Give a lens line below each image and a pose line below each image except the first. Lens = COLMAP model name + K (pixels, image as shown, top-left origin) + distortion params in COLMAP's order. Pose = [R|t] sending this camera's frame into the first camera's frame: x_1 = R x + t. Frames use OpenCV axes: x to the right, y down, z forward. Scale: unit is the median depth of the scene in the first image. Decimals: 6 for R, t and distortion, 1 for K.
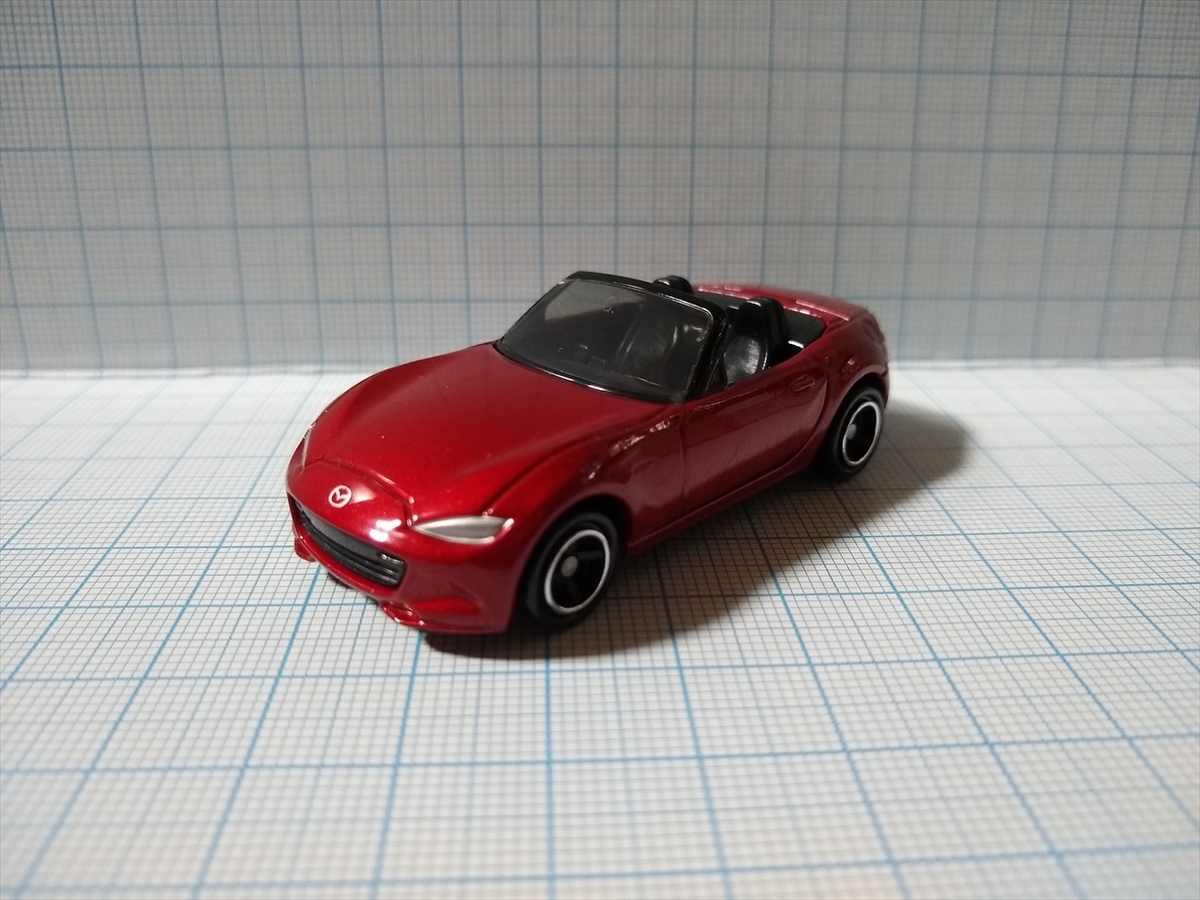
lens RADIAL K [[1022.0, 0, 600.0], [0, 1022.0, 412.8], [0, 0, 1]] dist [-0.118466, 0.132265]
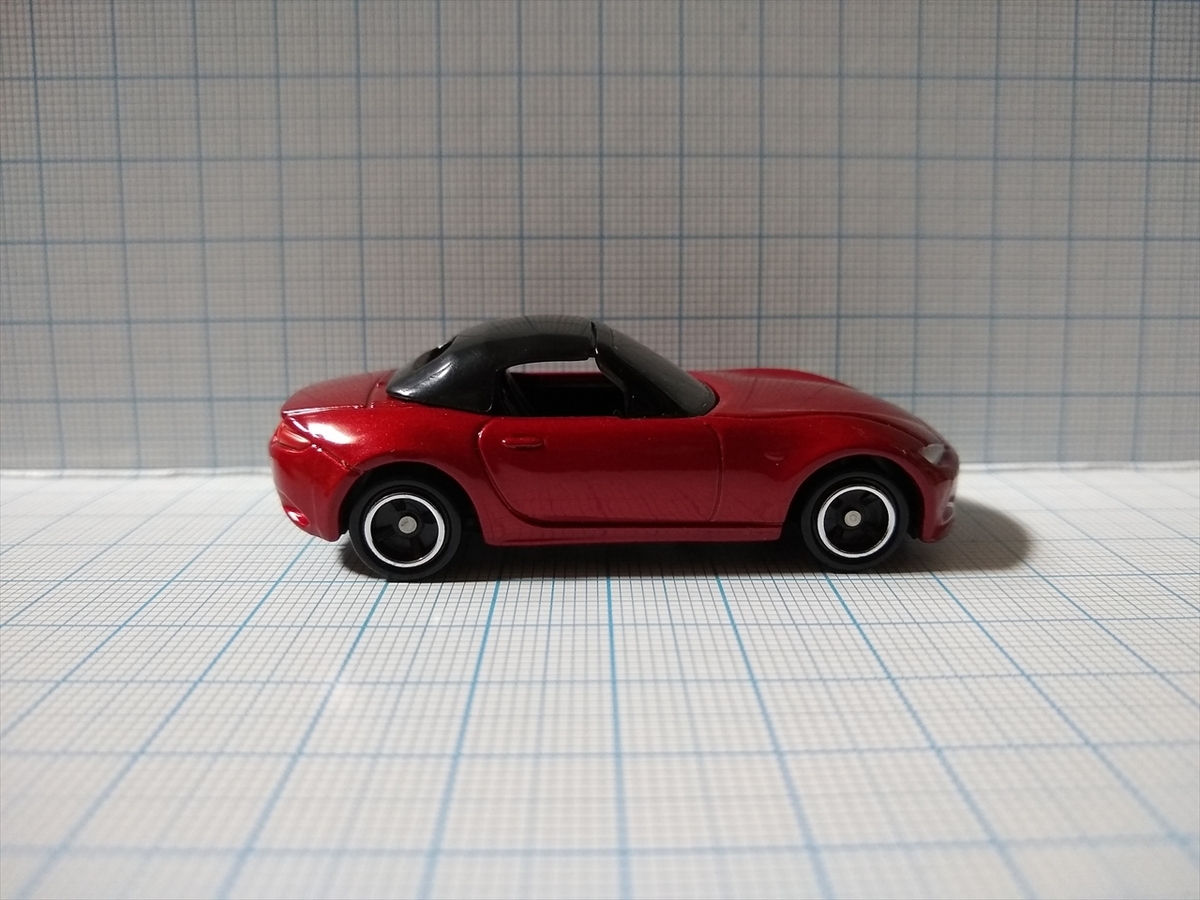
lens RADIAL K [[1014.6, 0, 598.7], [0, 1014.6, 433.5], [0, 0, 1]] dist [-0.115241, 0.126882]
pose [[0.998845, -0.003368, -0.047927, 0.059918], [-0.004161, 0.987728, -0.156127, 0.070584], [0.047865, 0.156147, 0.986573, 0.089052]]
